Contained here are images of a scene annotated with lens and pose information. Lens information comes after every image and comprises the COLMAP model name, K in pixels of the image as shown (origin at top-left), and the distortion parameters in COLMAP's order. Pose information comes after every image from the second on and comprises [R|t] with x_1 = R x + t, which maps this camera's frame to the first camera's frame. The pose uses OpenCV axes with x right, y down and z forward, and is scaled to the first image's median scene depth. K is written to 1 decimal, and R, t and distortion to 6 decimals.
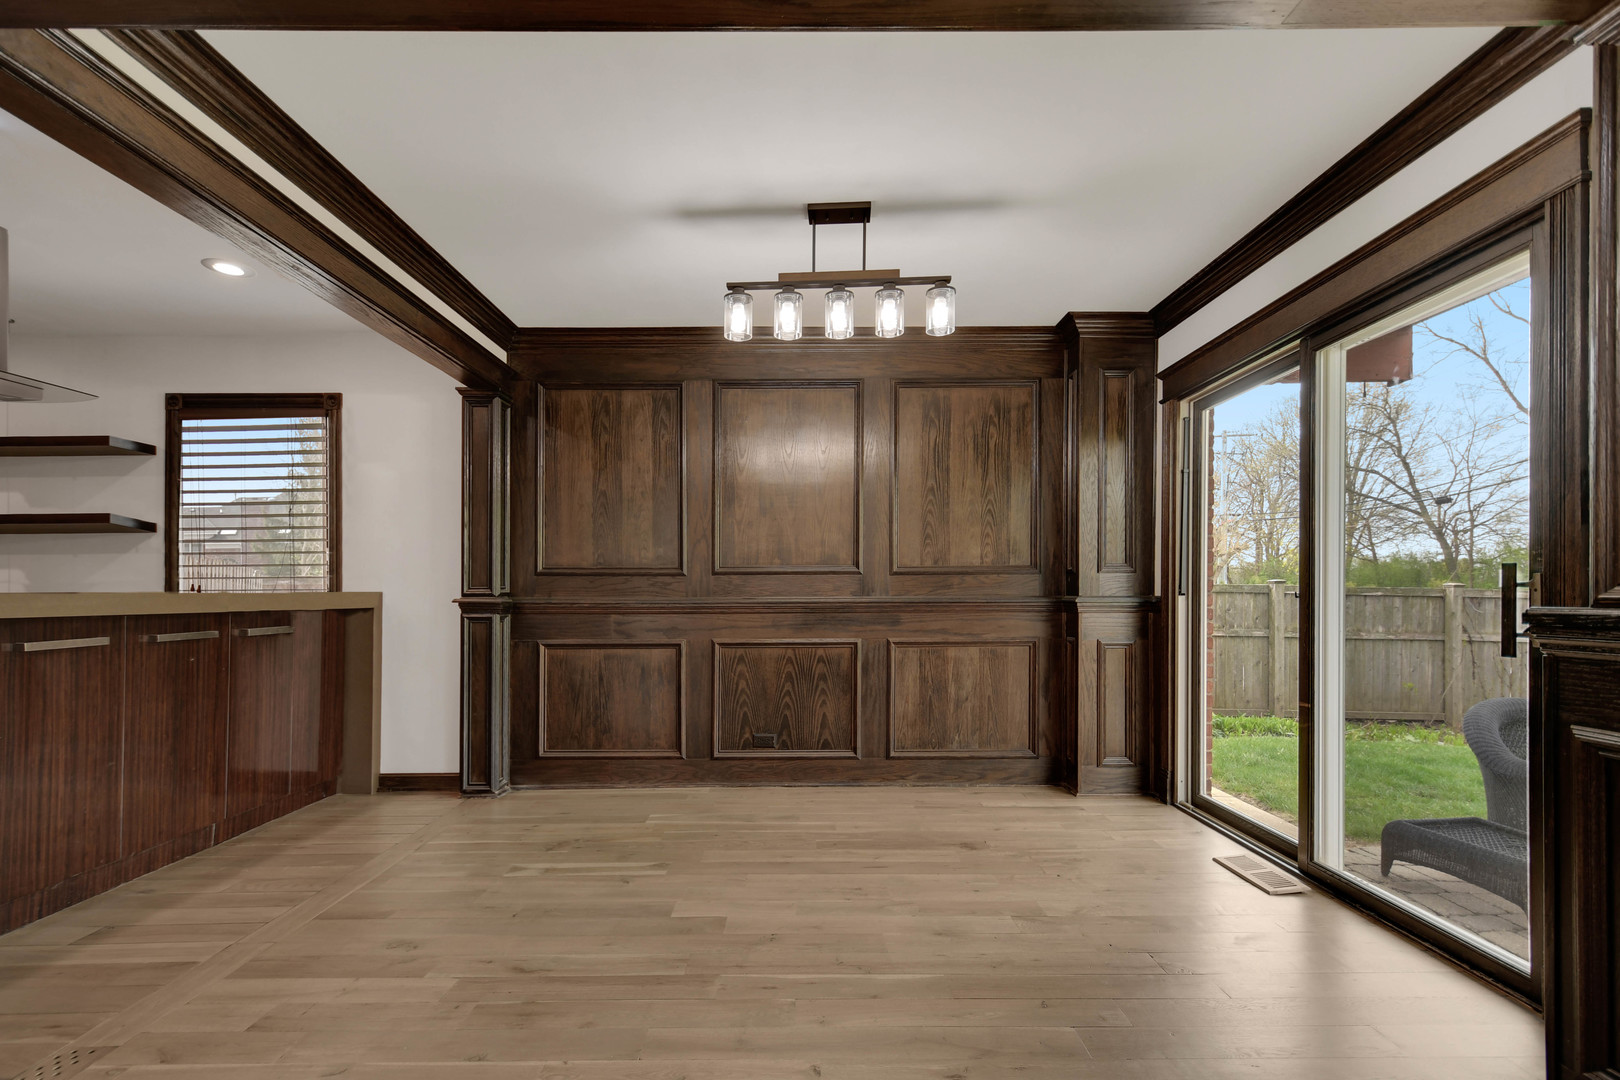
lens RADIAL K [[775.8, 0, 839.1], [0, 775.8, 576.2], [0, 0, 1]] dist [0.018948, -0.000114]
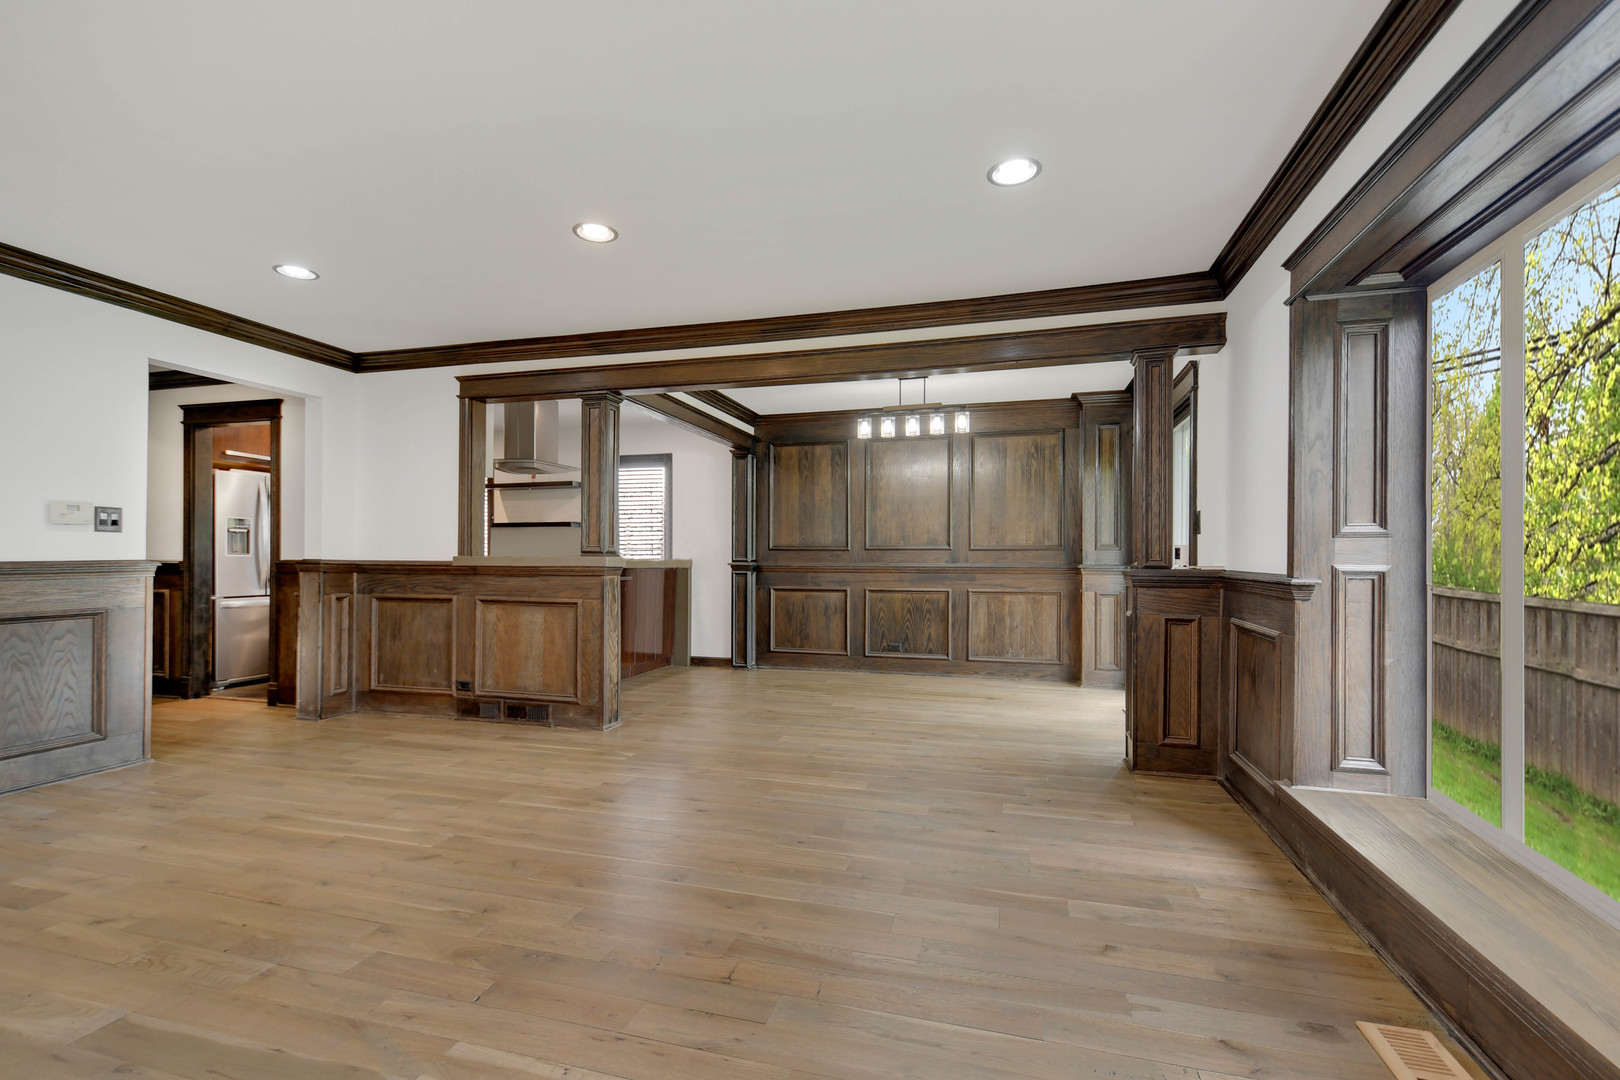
lens RADIAL K [[797.0, 0, 783.8], [0, 797.0, 534.9], [0, 0, 1]] dist [0.018918, 0.000057]
pose [[0.945935, -0.002939, -0.324344, 0.244620], [0.000394, 0.999969, -0.007912, -0.022165], [0.324357, 0.007356, 0.945906, -0.744747]]
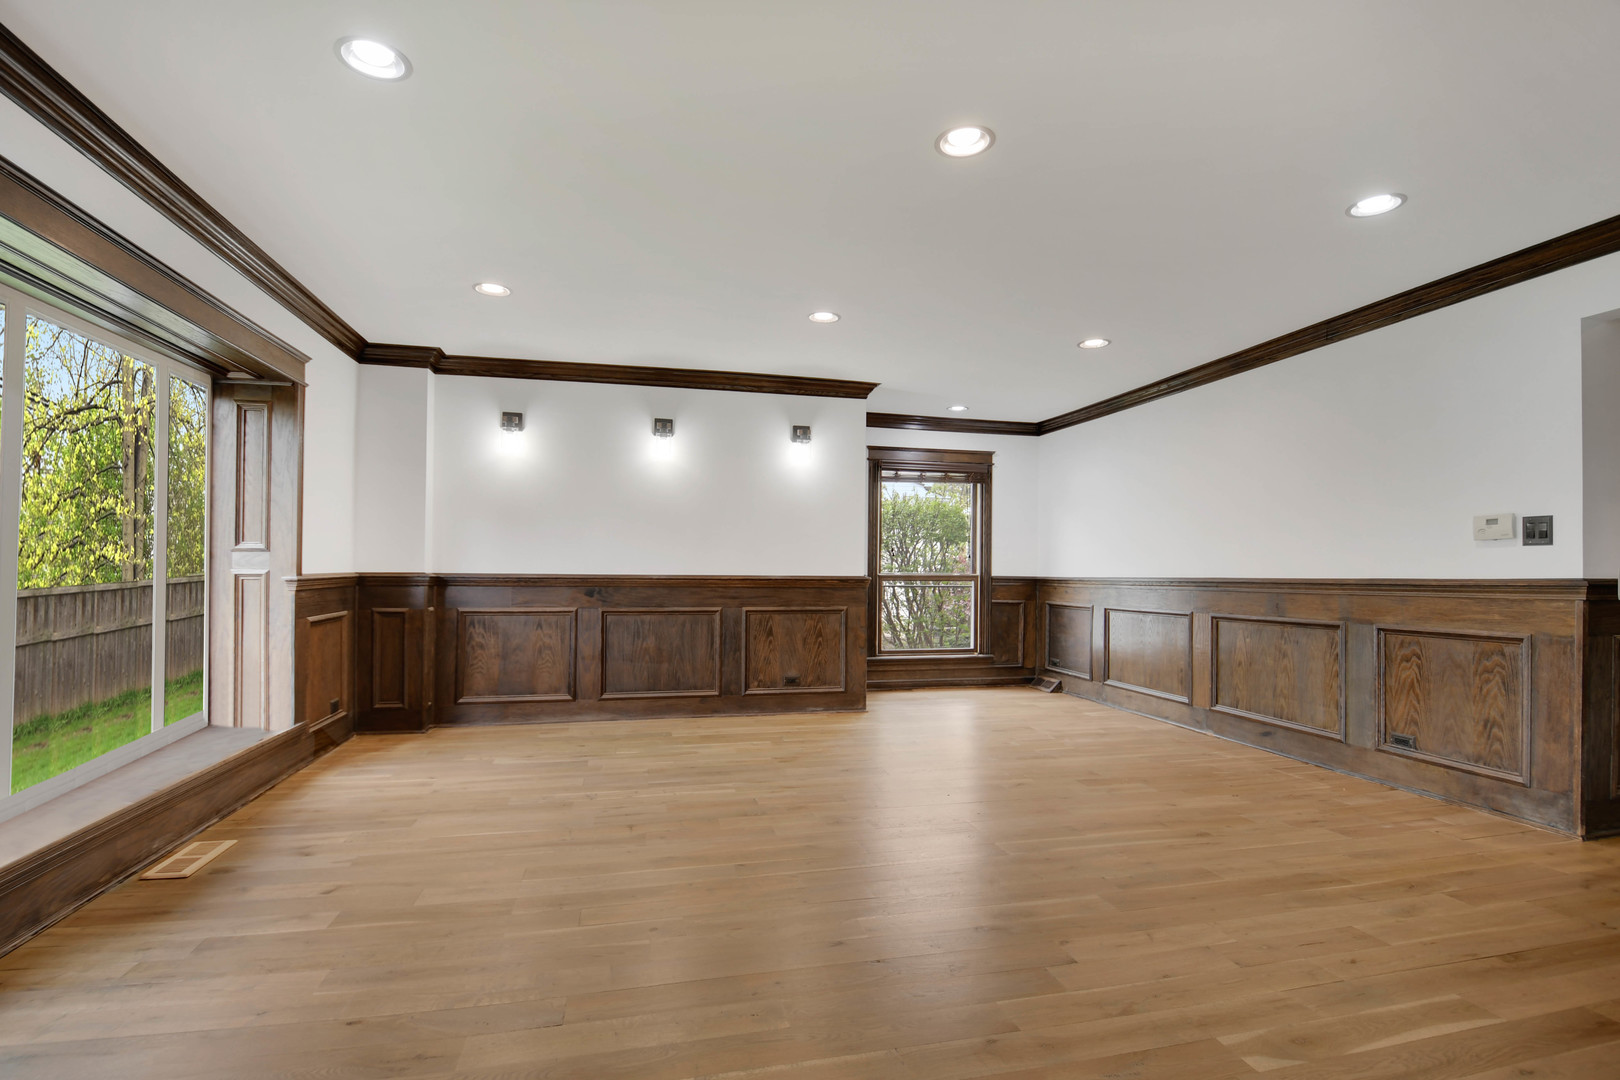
lens RADIAL K [[838.1, 0, 816.4], [0, 838.1, 581.1], [0, 0, 1]] dist [0.059289, -0.115478]
pose [[-0.976527, -0.000581, -0.215393, 0.032882], [-0.004676, 0.999818, 0.018500, -0.008049], [0.215343, 0.019073, -0.976352, 0.683233]]
